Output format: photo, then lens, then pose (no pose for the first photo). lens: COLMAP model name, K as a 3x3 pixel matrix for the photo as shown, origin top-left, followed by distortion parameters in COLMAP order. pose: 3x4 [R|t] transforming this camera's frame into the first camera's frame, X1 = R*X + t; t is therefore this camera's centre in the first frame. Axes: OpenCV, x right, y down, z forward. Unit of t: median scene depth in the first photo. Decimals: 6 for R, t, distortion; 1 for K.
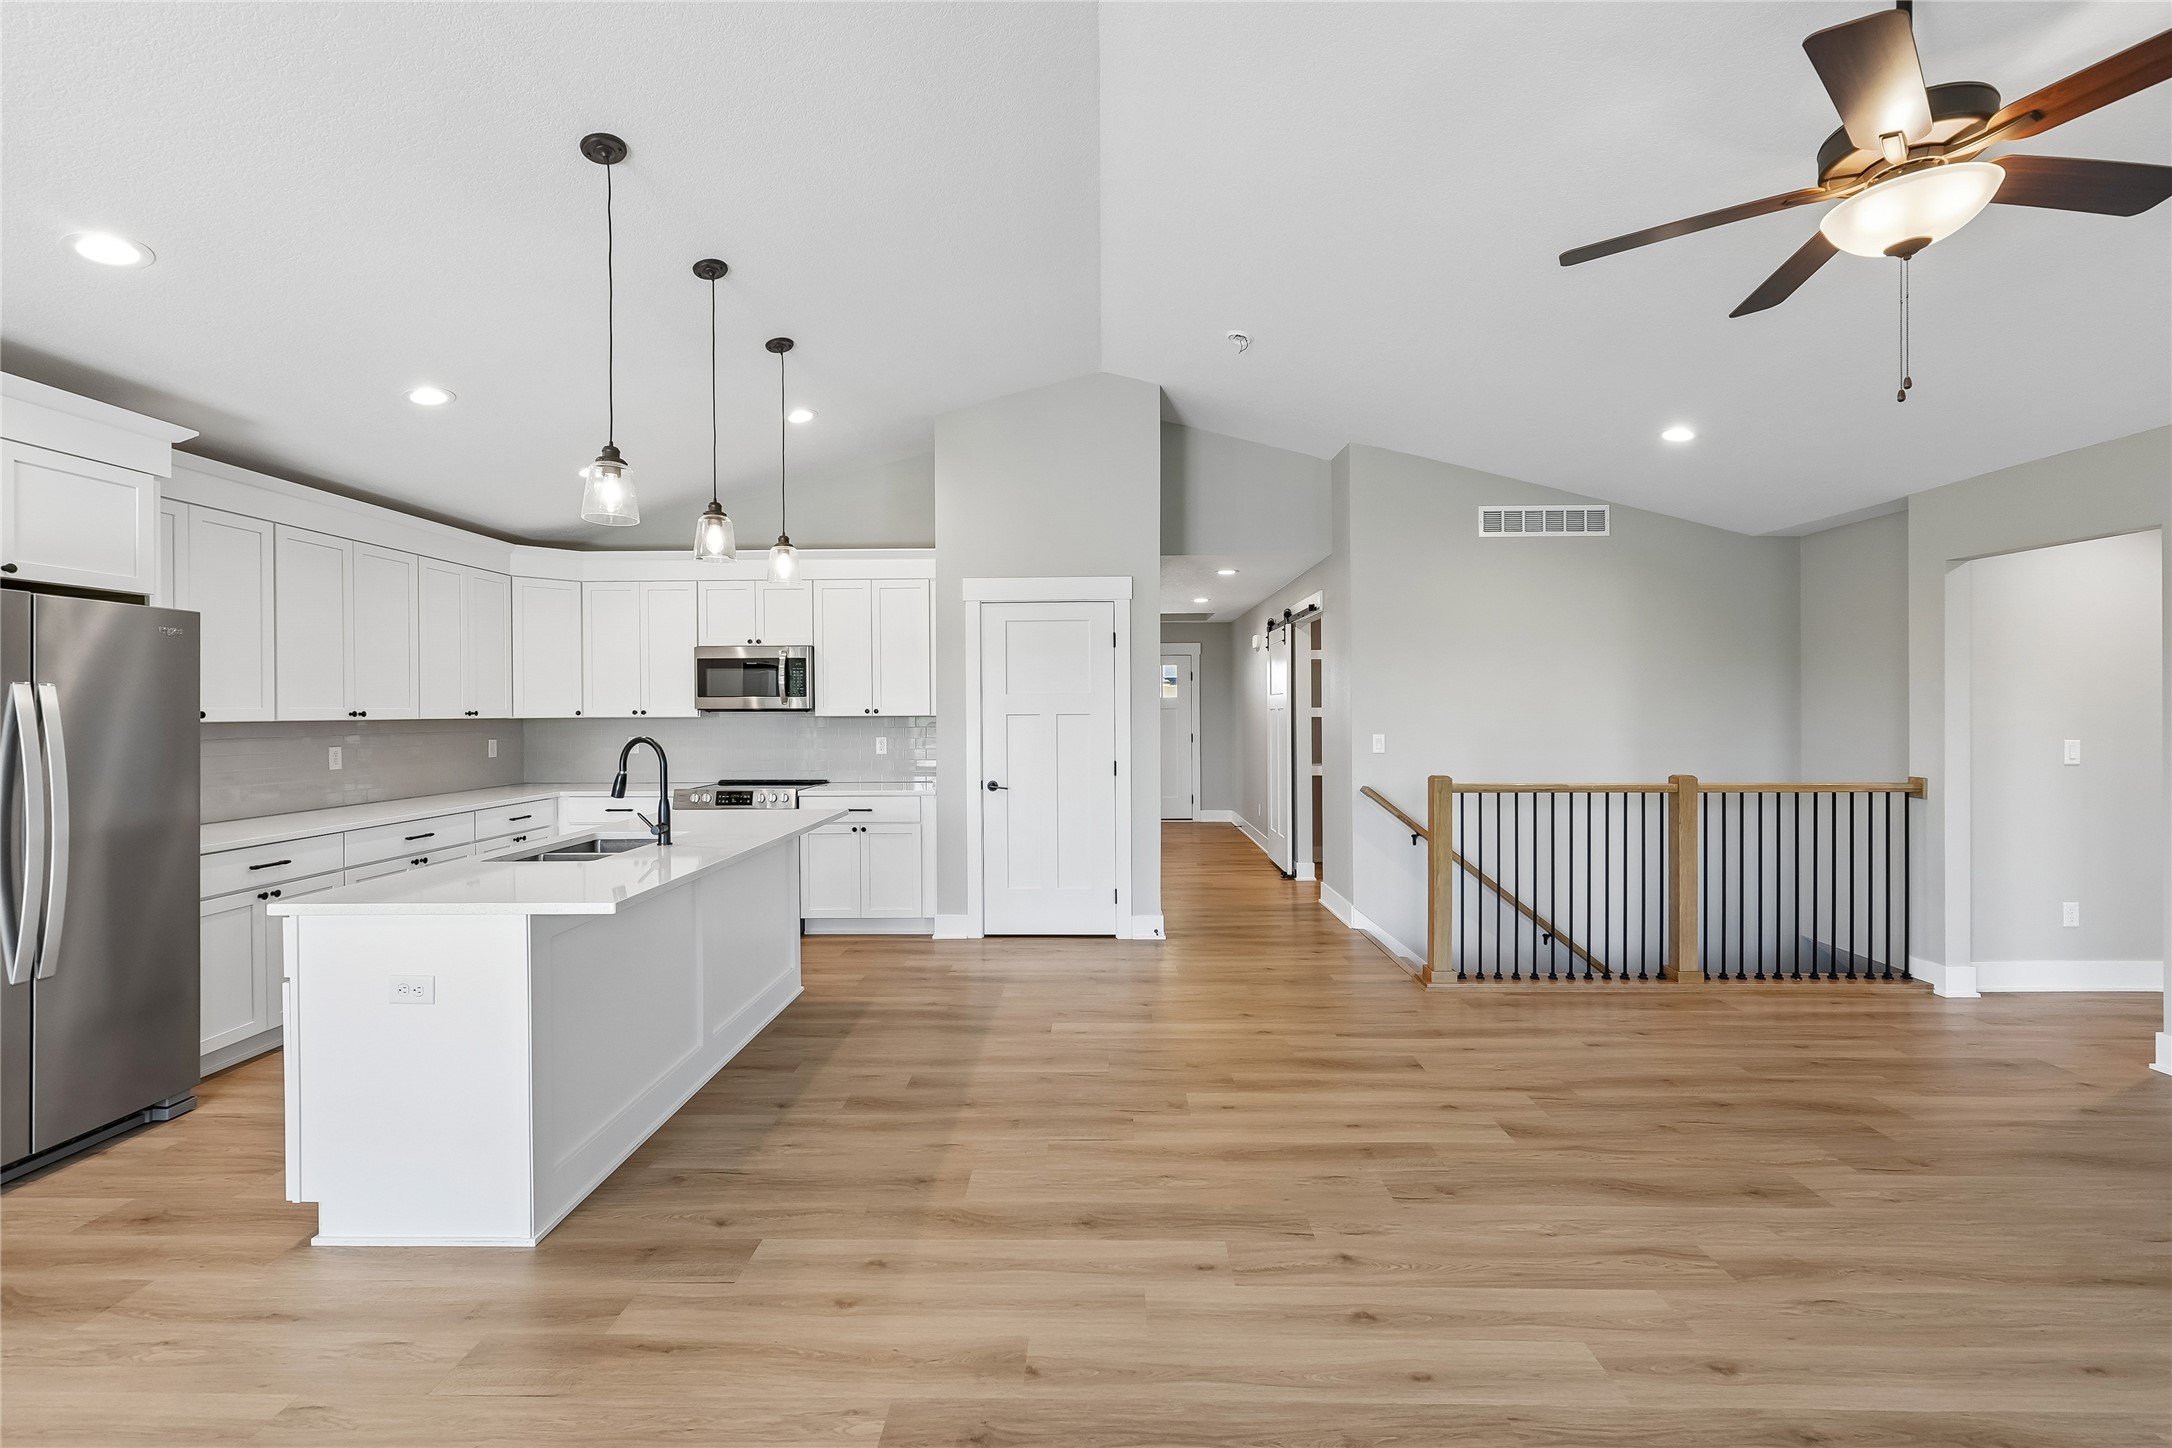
lens RADIAL K [[915.0, 0, 1088.3], [0, 915.0, 713.7], [0, 0, 1]] dist [-0.000073, 0.000095]
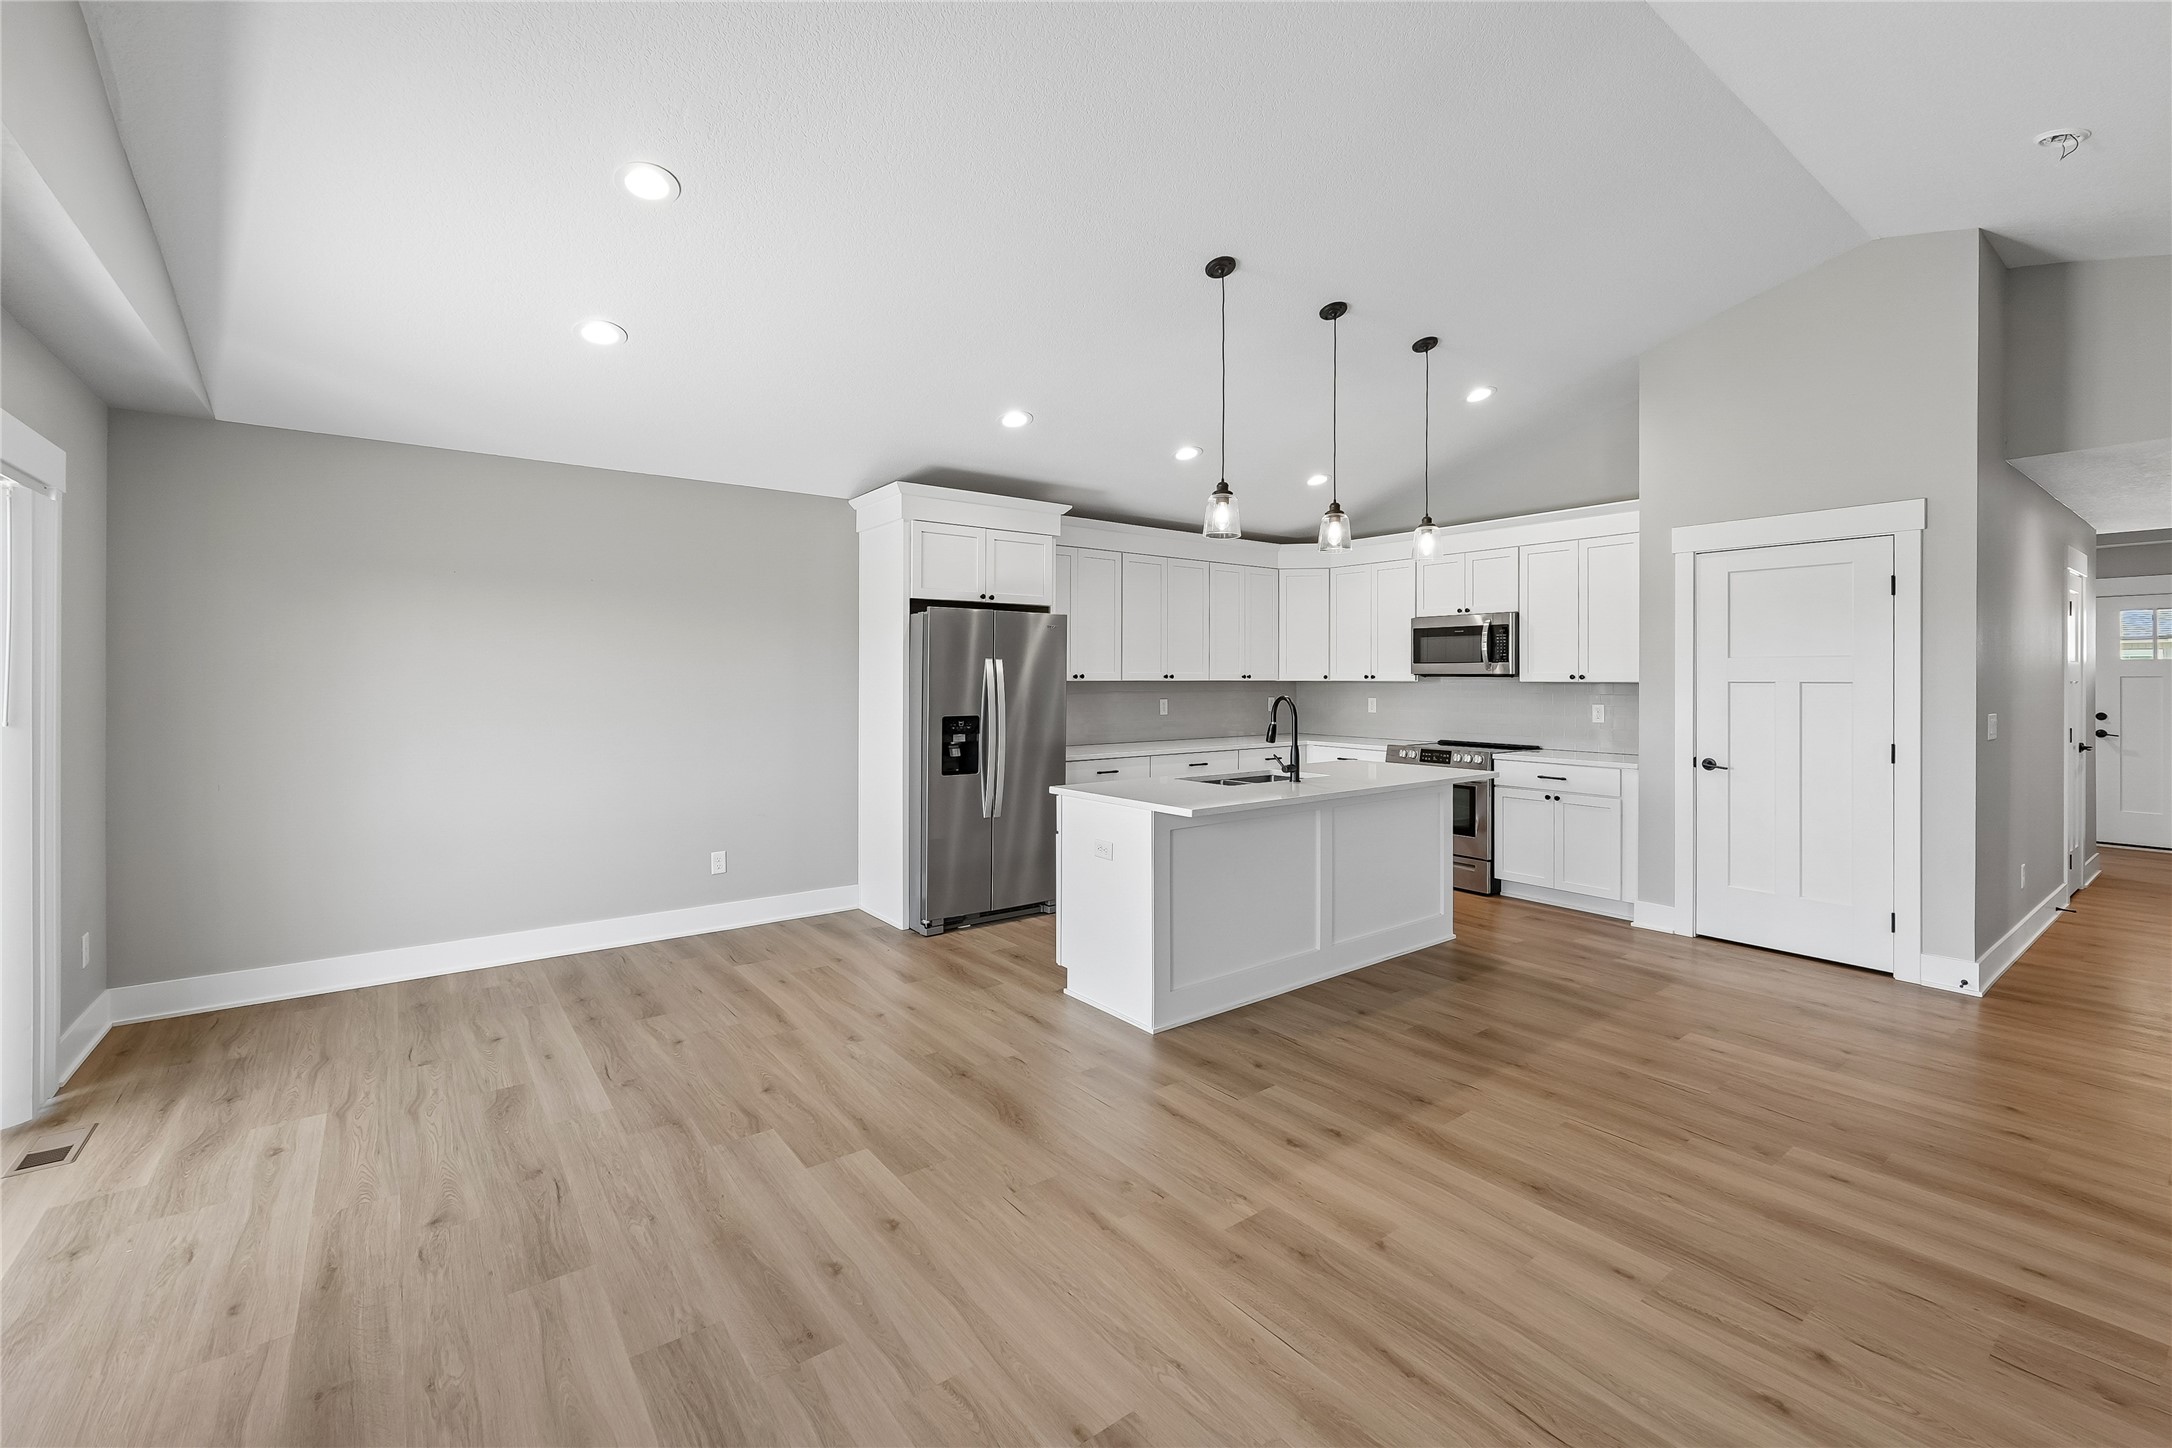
lens RADIAL K [[915.0, 0, 1078.3], [0, 915.0, 686.4], [0, 0, 1]] dist [-0.000073, 0.000095]
pose [[0.613554, 0.014594, -0.789518, 0.275829], [-0.007726, 0.999892, 0.012478, -0.001492], [0.789615, -0.001556, 0.613600, -0.007168]]
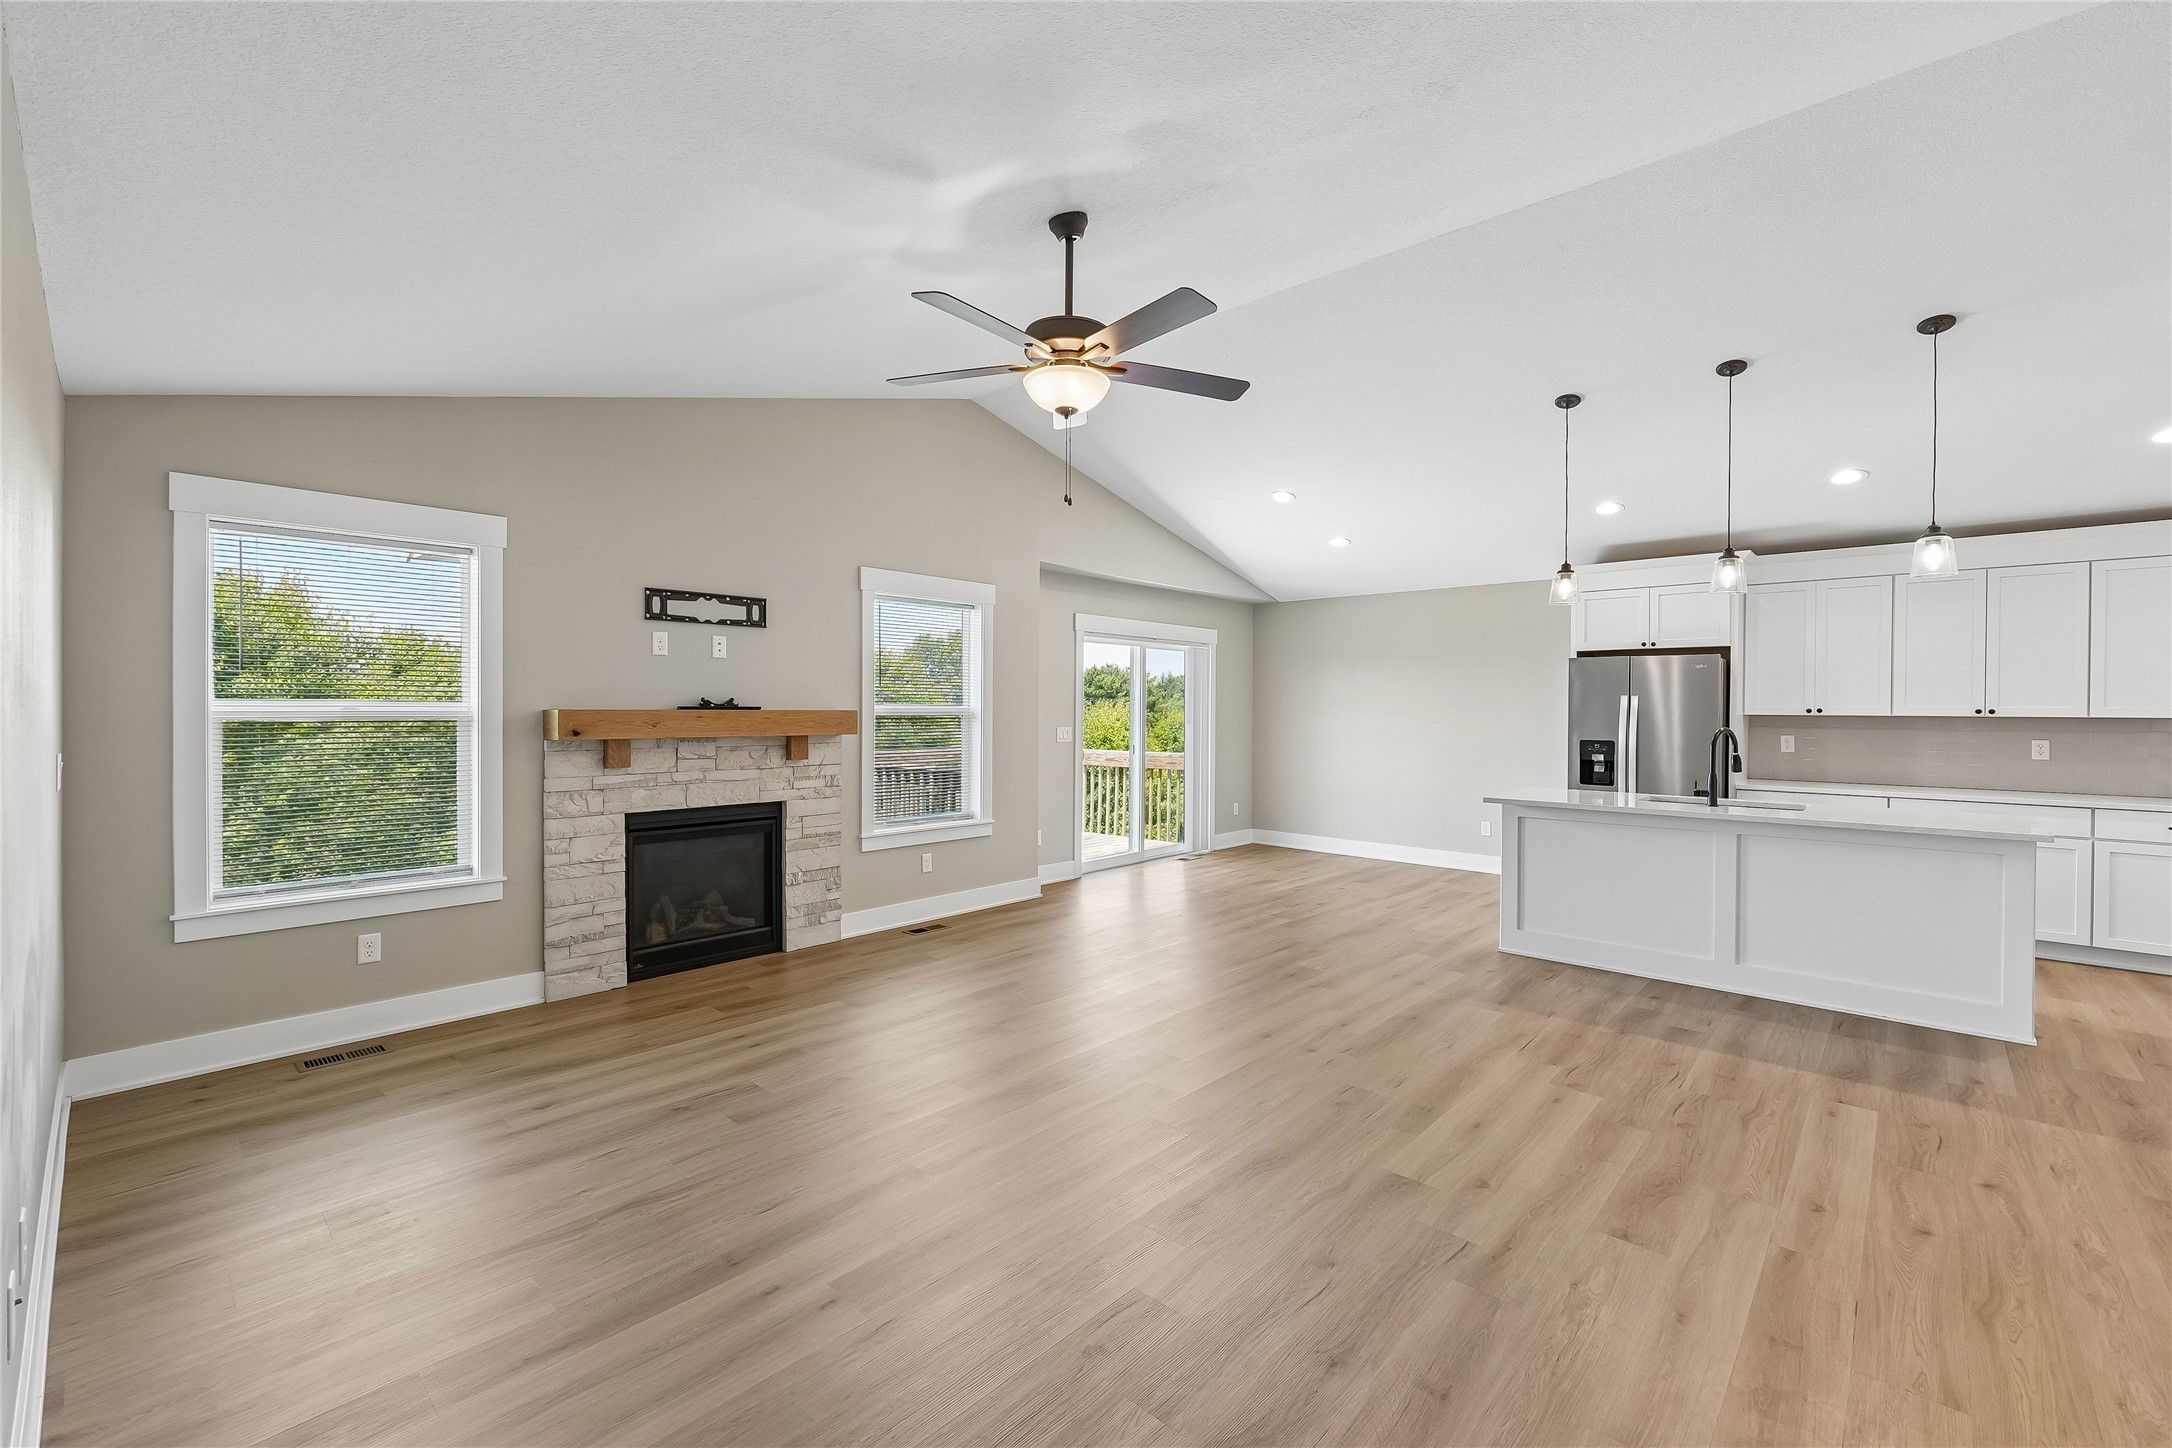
lens RADIAL K [[915.0, 0, 1082.3], [0, 915.0, 706.0], [0, 0, 1]] dist [-0.000073, 0.000095]
pose [[-0.668884, 0.002470, -0.743363, 0.950450], [-0.005495, 0.999951, 0.008267, -0.011496], [0.743346, 0.009615, -0.668838, 0.964896]]
